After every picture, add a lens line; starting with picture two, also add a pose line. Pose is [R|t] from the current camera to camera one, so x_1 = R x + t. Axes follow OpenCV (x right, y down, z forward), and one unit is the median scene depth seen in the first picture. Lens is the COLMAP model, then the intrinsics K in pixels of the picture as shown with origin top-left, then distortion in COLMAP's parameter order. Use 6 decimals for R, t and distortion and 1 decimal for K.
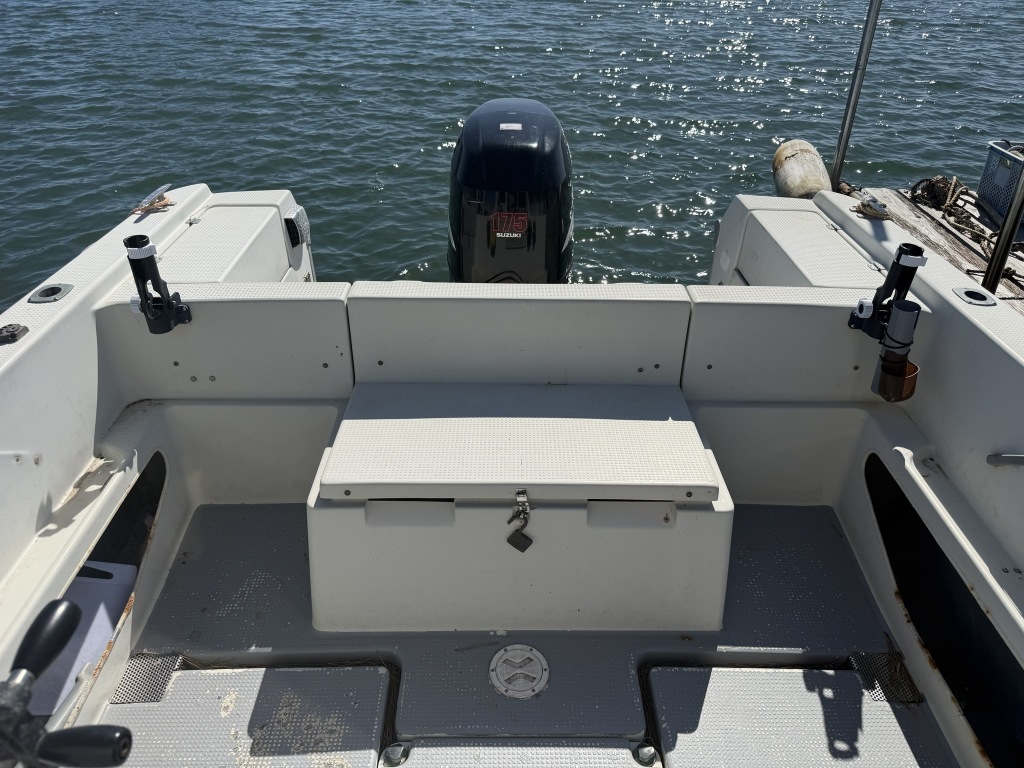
lens RADIAL K [[727.4, 0, 505.7], [0, 727.4, 375.1], [0, 0, 1]] dist [0.096538, -0.116374]
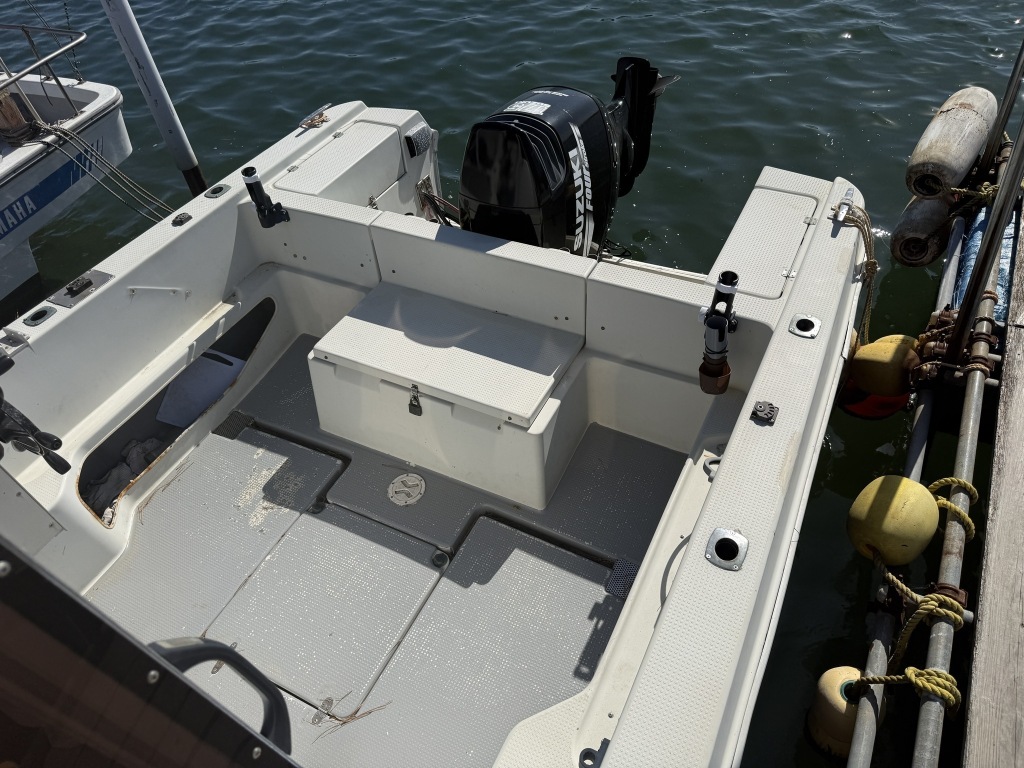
lens RADIAL K [[727.4, 0, 505.7], [0, 727.4, 375.1], [0, 0, 1]] dist [0.096538, -0.116374]
pose [[0.876702, 0.265221, -0.401312, 0.704585], [-0.161220, 0.948024, 0.274335, -0.271932], [0.453213, -0.175810, 0.873893, -0.214708]]
